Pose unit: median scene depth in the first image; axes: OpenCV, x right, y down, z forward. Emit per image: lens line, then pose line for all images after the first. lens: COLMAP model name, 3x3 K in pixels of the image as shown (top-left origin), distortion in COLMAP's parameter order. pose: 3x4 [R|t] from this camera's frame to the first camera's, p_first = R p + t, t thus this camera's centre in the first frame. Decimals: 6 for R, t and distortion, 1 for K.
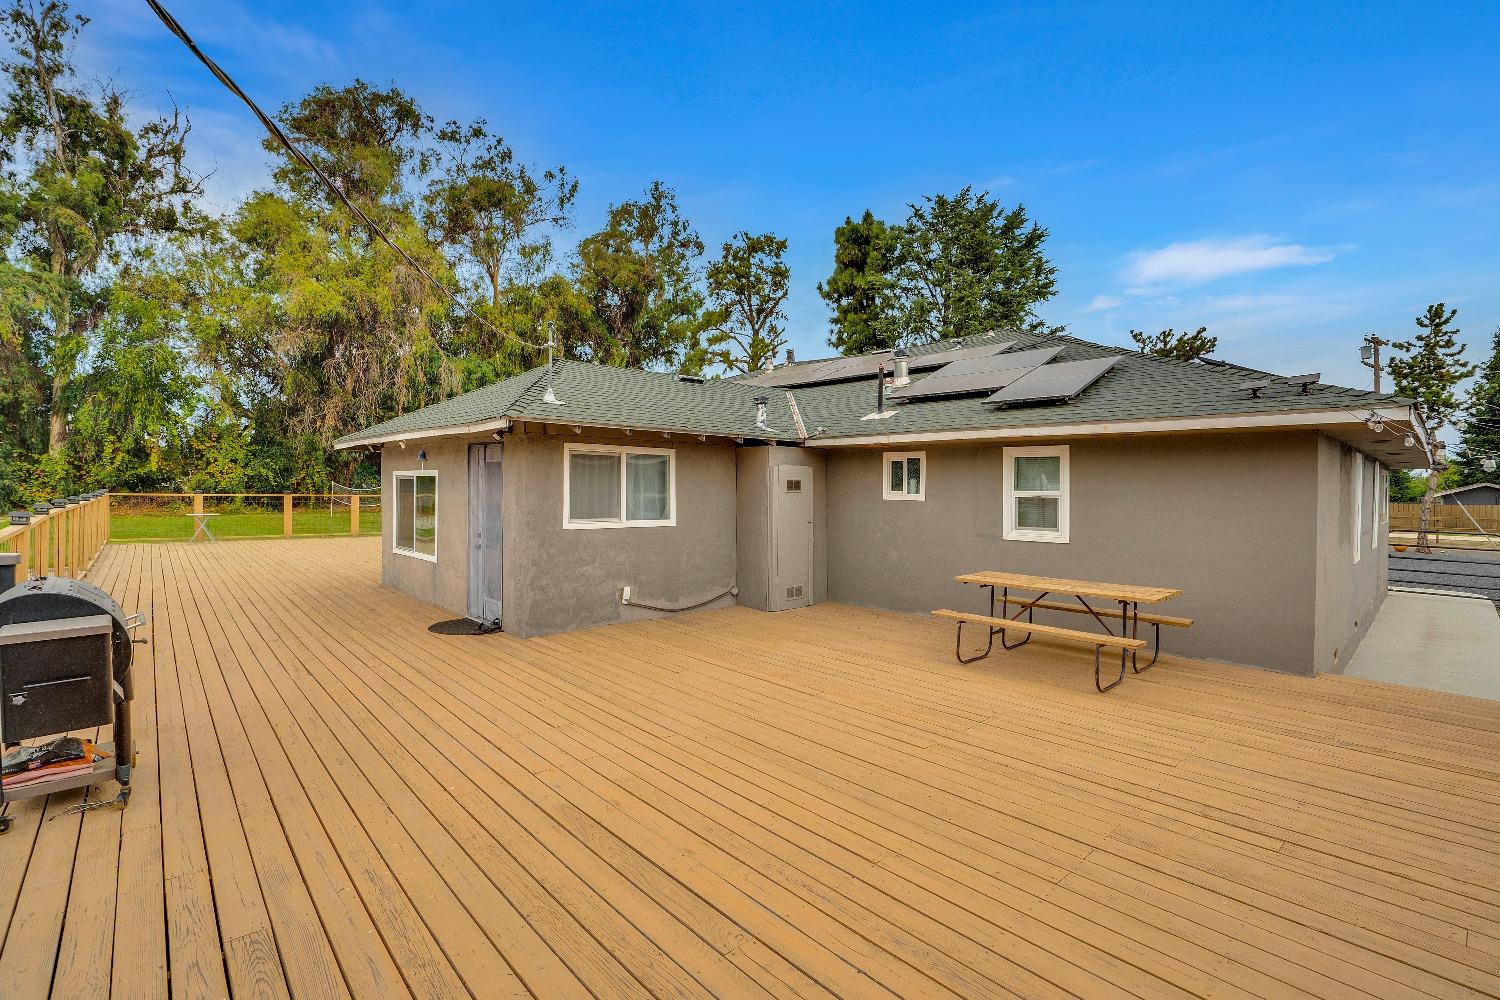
lens RADIAL K [[712.8, 0, 747.1], [0, 712.8, 497.5], [0, 0, 1]] dist [-0.047210, 0.016419]
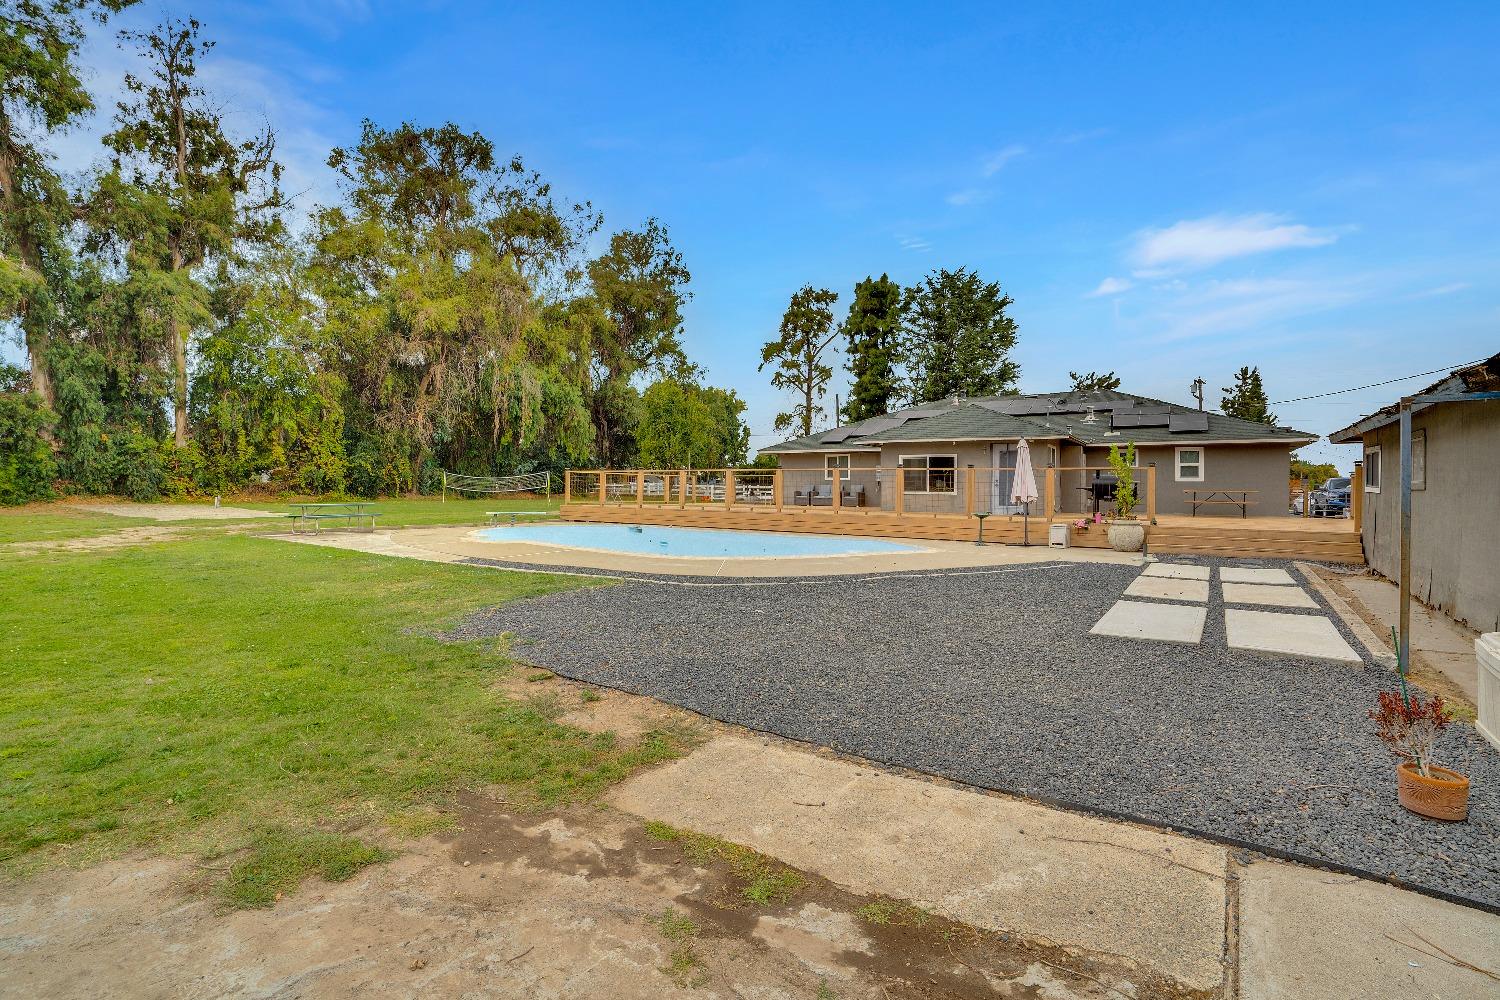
lens RADIAL K [[712.8, 0, 747.1], [0, 712.8, 497.5], [0, 0, 1]] dist [-0.047210, 0.016419]
pose [[0.971746, -0.008760, 0.235868, -0.405734], [0.008525, 0.999962, 0.002016, 0.021953], [-0.235877, 0.000051, 0.971783, -0.263613]]
